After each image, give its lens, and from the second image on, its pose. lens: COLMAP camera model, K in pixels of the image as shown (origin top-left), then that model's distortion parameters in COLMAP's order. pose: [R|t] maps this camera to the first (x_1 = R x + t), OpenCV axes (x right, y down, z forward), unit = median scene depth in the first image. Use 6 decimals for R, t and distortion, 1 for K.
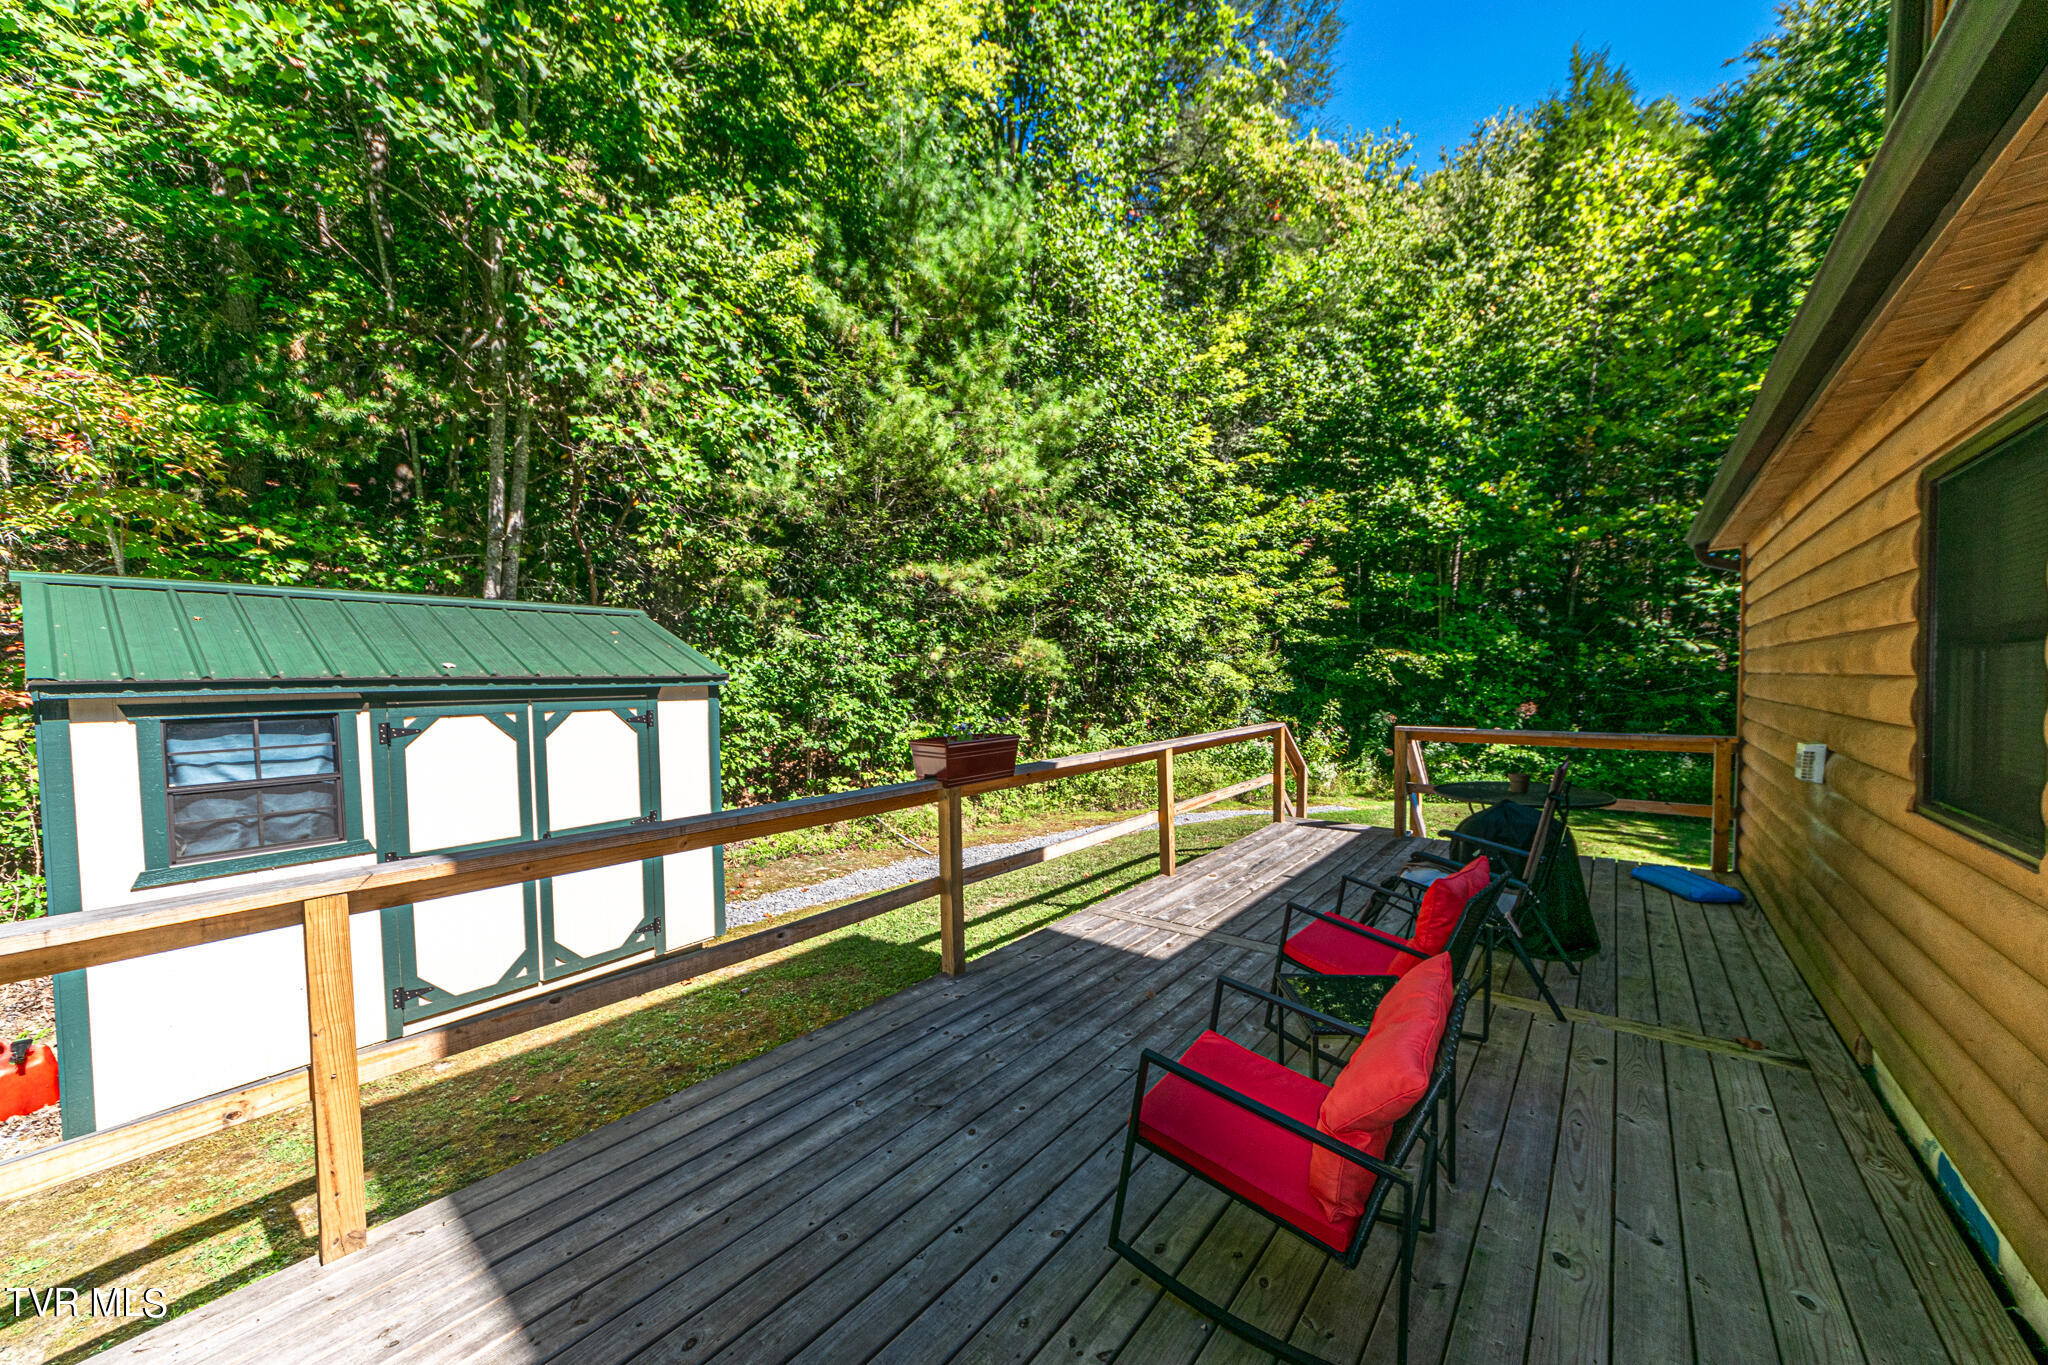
lens RADIAL K [[719.7, 0, 1022.2], [0, 719.7, 704.1], [0, 0, 1]] dist [0.009053, -0.008549]
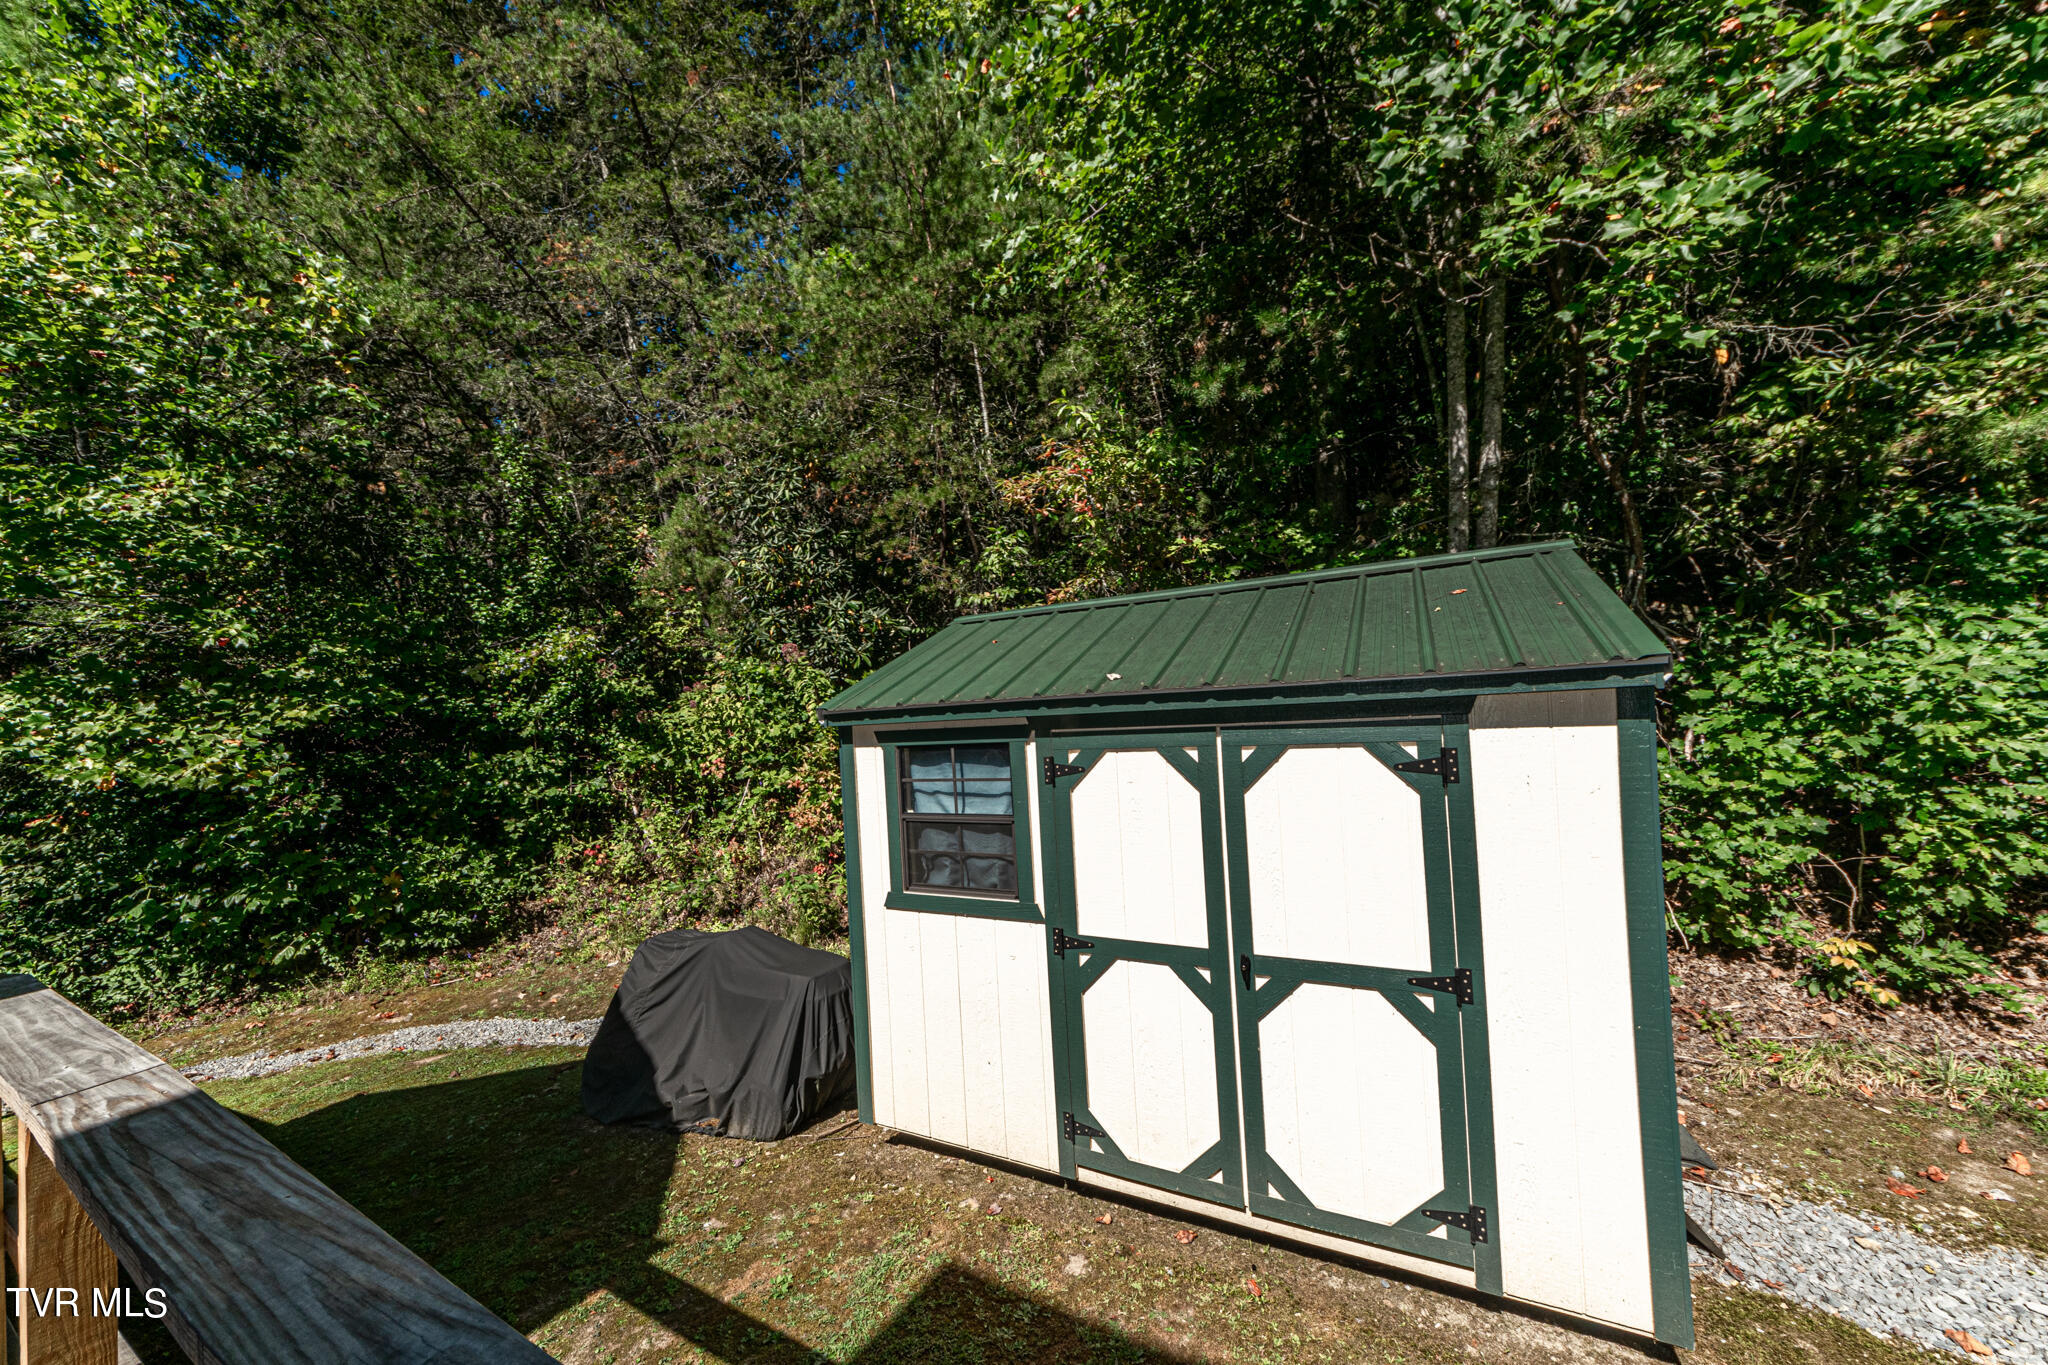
lens RADIAL K [[733.3, 0, 1026.2], [0, 733.3, 698.8], [0, 0, 1]] dist [-0.000940, -0.000271]
pose [[0.151154, -0.012023, -0.988437, -0.108379], [0.011781, 0.999877, -0.010361, -0.024978], [0.988440, -0.010079, 0.151277, 0.780955]]
